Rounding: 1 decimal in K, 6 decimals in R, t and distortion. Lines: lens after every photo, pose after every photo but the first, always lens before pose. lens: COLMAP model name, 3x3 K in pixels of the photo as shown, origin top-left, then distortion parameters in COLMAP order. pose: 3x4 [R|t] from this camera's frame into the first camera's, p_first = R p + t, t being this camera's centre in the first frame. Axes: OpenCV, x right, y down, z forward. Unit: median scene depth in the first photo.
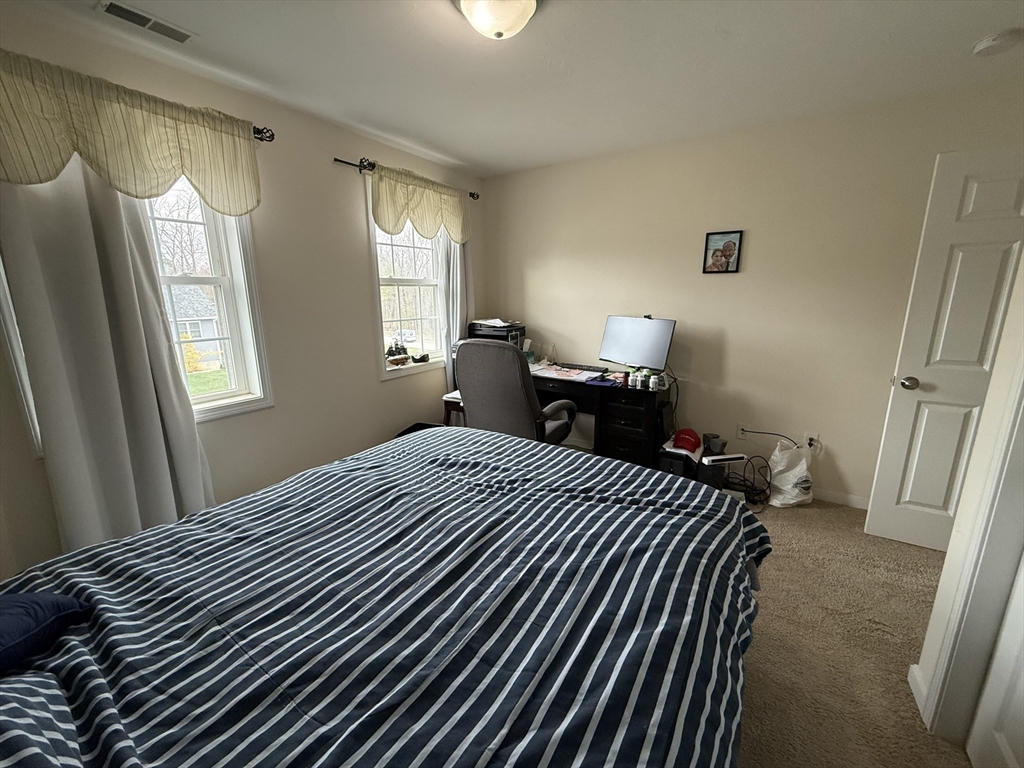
lens RADIAL K [[408.4, 0, 513.5], [0, 408.4, 380.0], [0, 0, 1]] dist [0.000699, 0.000239]
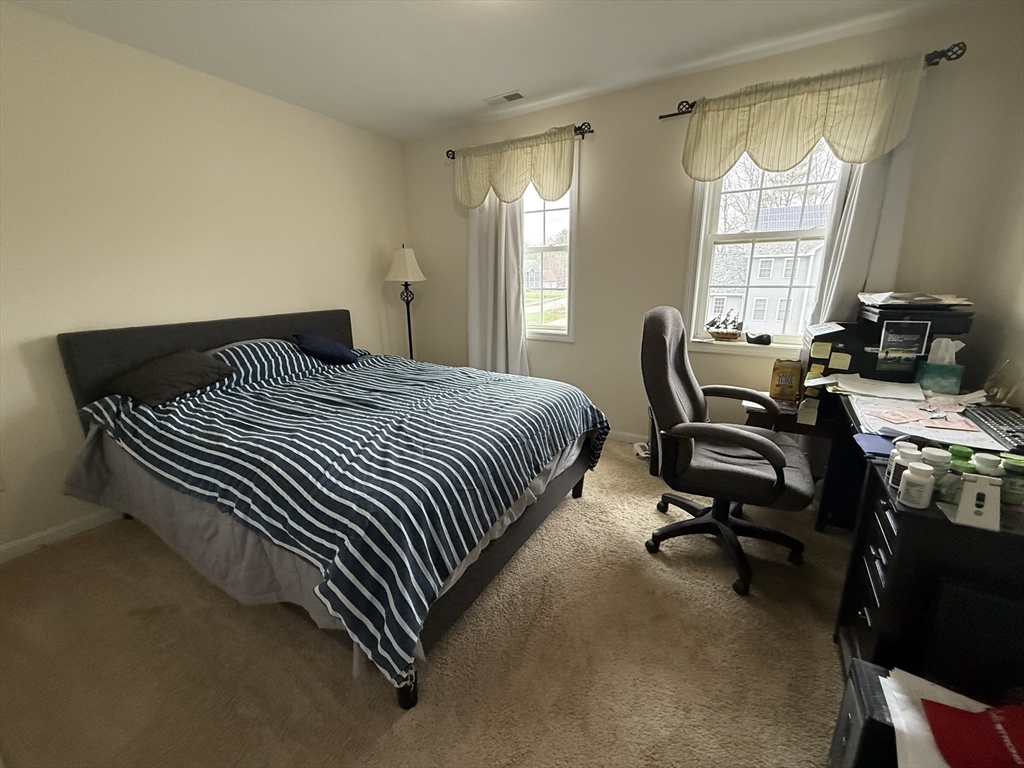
lens RADIAL K [[408.4, 0, 514.1], [0, 408.4, 385.9], [0, 0, 1]] dist [0.000699, 0.000239]
pose [[0.045891, 0.267923, -0.962347, 0.840413], [-0.198662, 0.946567, 0.254056, -0.120591], [0.978993, 0.179523, 0.096665, 0.815348]]
